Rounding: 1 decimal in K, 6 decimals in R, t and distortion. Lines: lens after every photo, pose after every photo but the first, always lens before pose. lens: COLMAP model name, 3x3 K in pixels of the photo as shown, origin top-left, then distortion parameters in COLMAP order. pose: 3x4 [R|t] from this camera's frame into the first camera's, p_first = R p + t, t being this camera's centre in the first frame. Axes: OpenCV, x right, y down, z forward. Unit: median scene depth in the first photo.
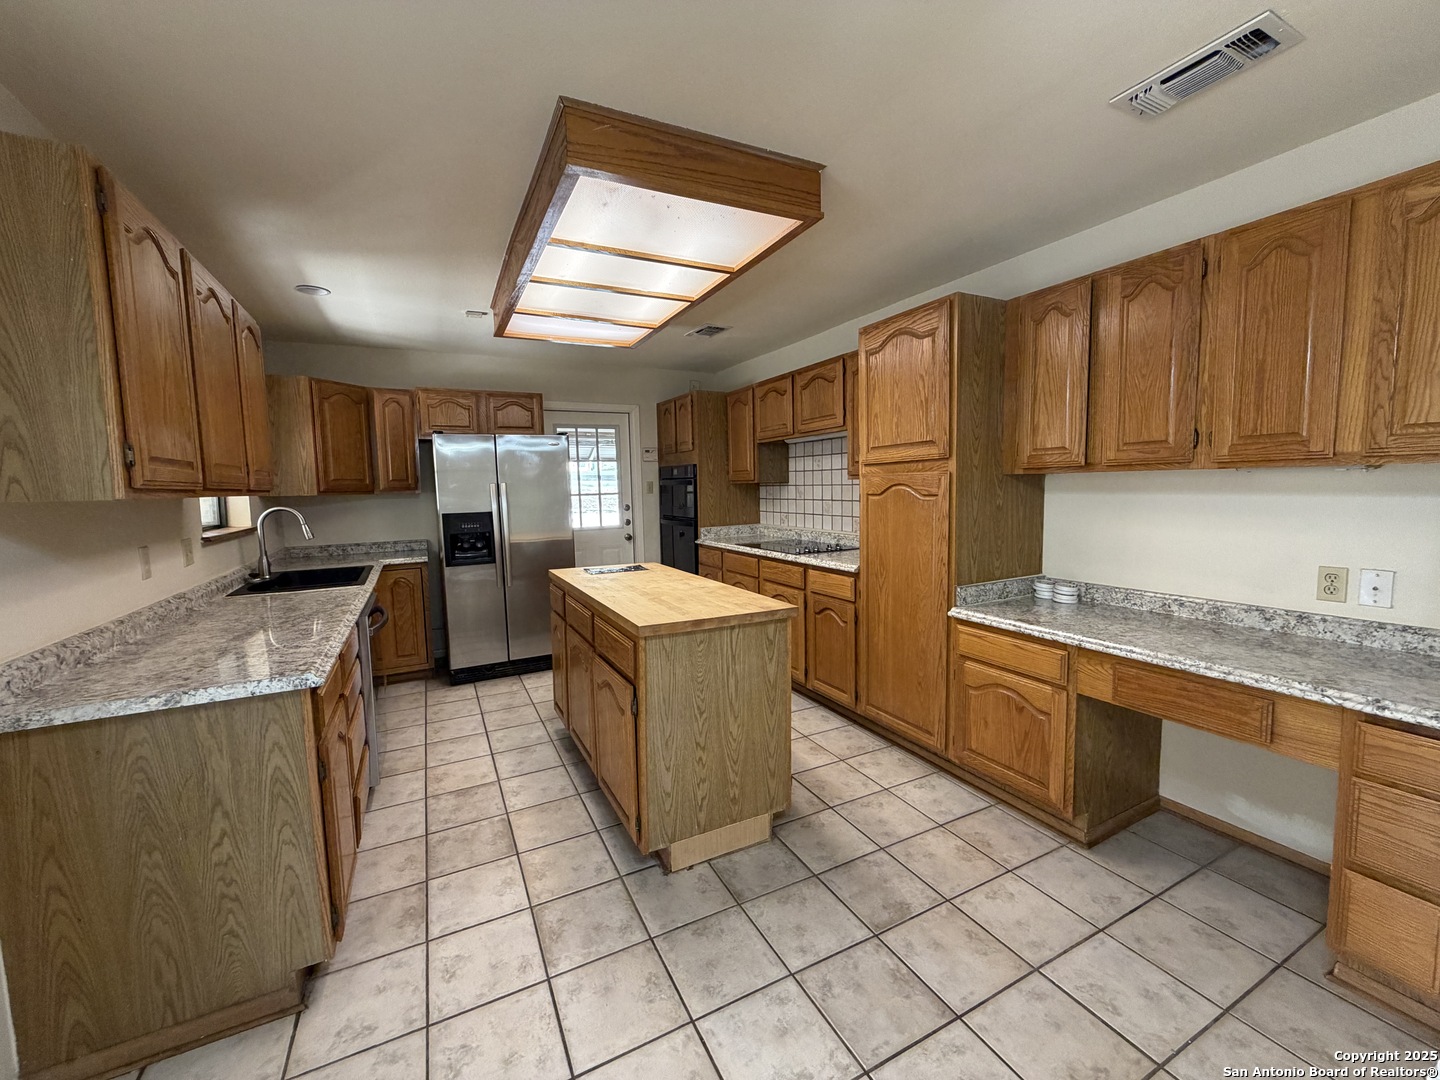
lens RADIAL K [[575.7, 0, 714.7], [0, 575.7, 537.4], [0, 0, 1]] dist [-0.000757, 0.000603]
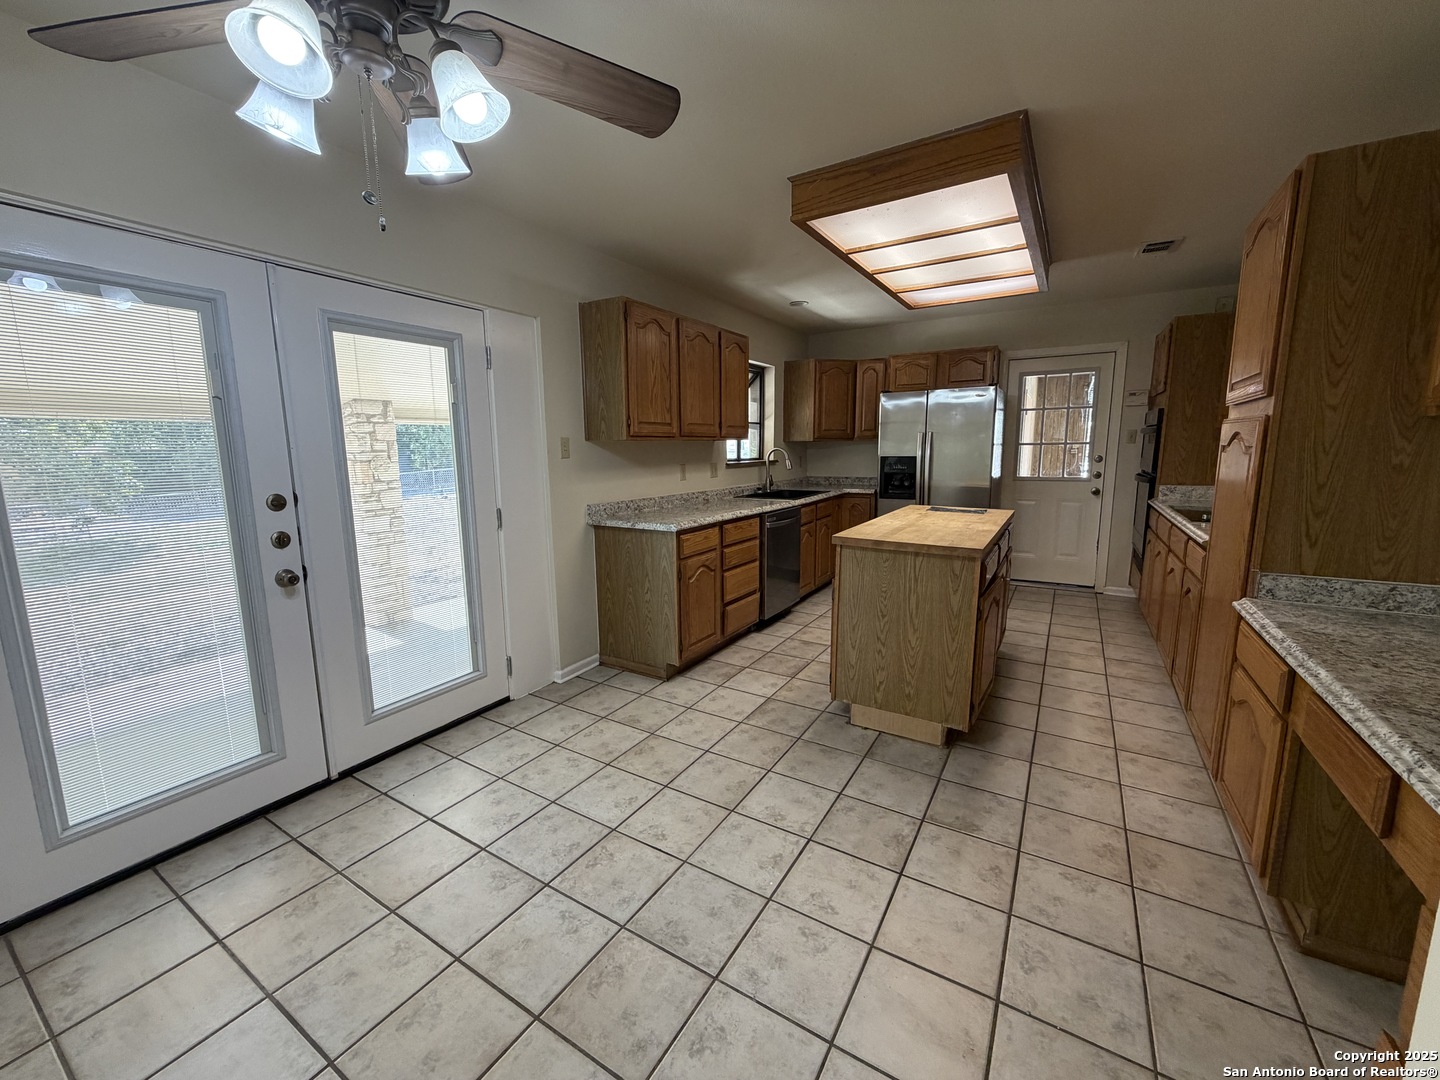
lens RADIAL K [[575.7, 0, 714.7], [0, 575.7, 537.4], [0, 0, 1]] dist [-0.000757, 0.000603]
pose [[0.523280, 0.150336, -0.838795, 0.777713], [-0.076767, 0.988630, 0.129299, -0.000960], [0.848696, -0.003267, 0.528871, 0.013718]]
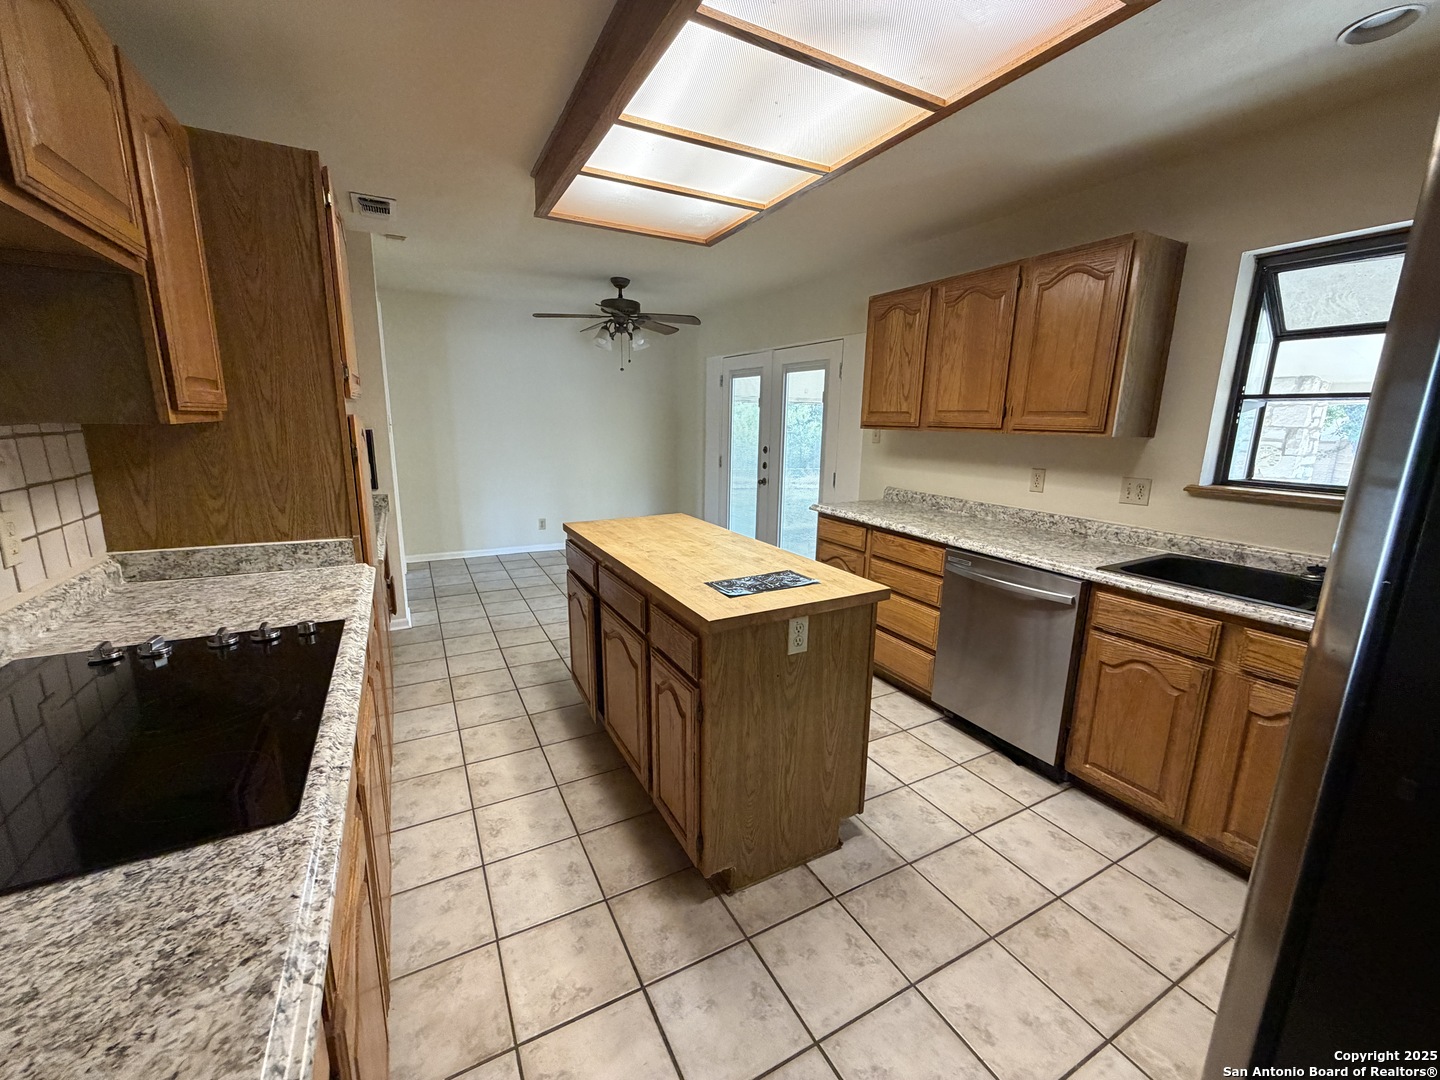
lens RADIAL K [[575.7, 0, 714.7], [0, 575.7, 537.4], [0, 0, 1]] dist [-0.000757, 0.000603]
pose [[-0.999723, 0.011230, -0.020683, -0.166978], [0.004655, 0.955812, 0.293941, -0.226756], [0.023070, 0.293763, -0.955600, 2.245518]]
